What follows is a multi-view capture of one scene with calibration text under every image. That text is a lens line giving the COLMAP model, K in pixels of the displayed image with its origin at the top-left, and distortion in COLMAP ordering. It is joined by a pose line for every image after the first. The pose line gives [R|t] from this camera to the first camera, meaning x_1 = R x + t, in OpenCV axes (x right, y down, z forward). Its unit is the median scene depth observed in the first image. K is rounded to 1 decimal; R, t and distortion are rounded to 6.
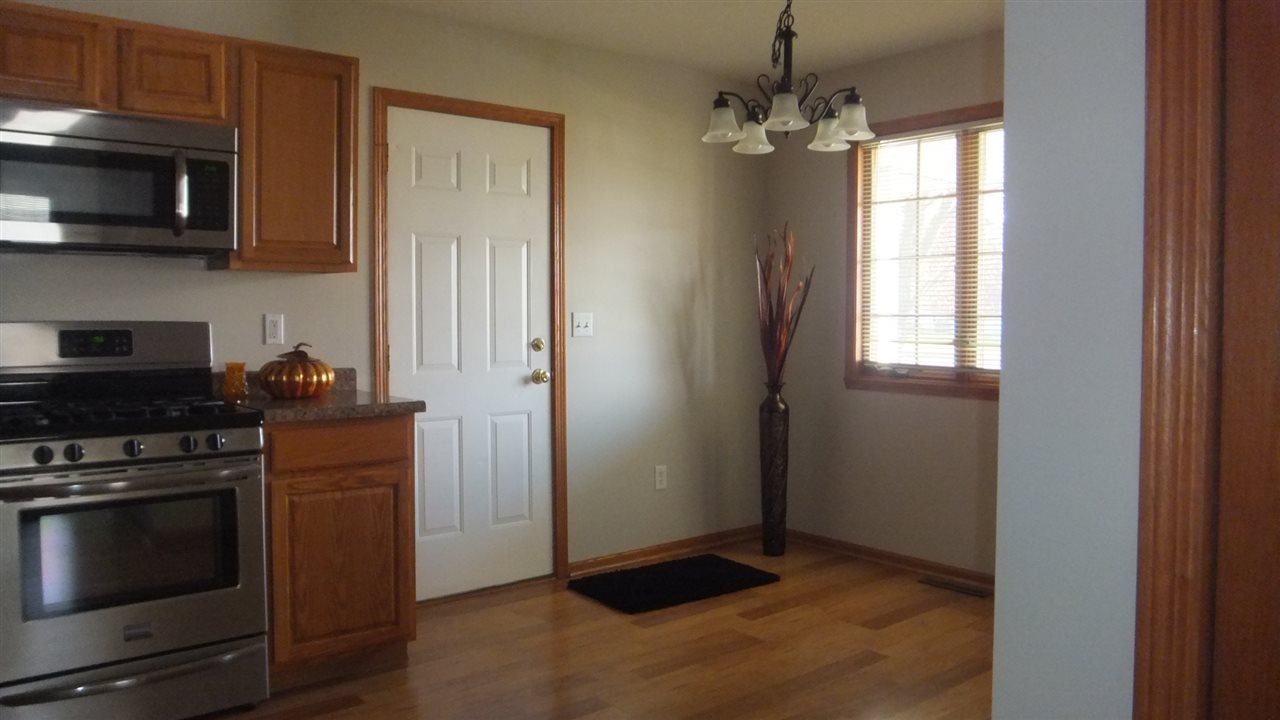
lens RADIAL K [[999.7, 0, 640.0], [0, 999.7, 360.0], [0, 0, 1]] dist [-0.049575, -0.000378]
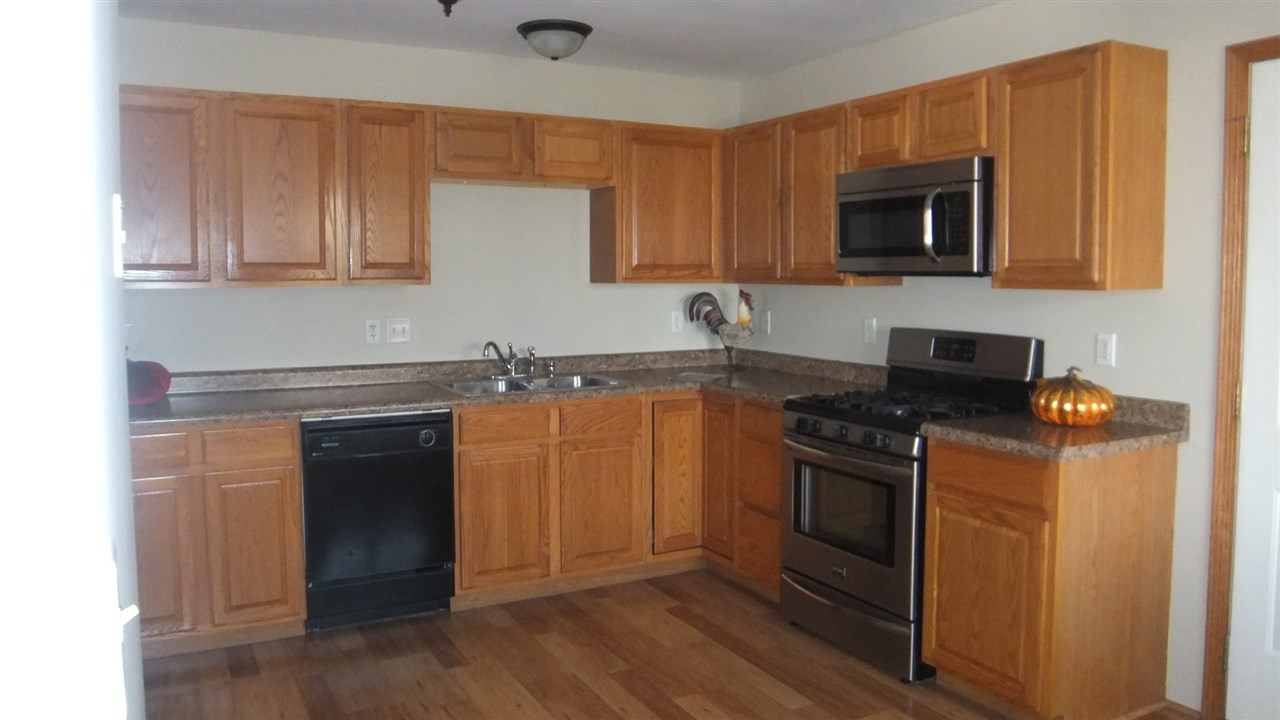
lens RADIAL K [[999.7, 0, 640.0], [0, 999.7, 360.0], [0, 0, 1]] dist [-0.049575, -0.000378]
pose [[-0.203160, 0.088370, -0.975150, 0.694607], [-0.042328, 0.994195, 0.098914, -0.105513], [0.978230, 0.061371, -0.198240, 0.852384]]
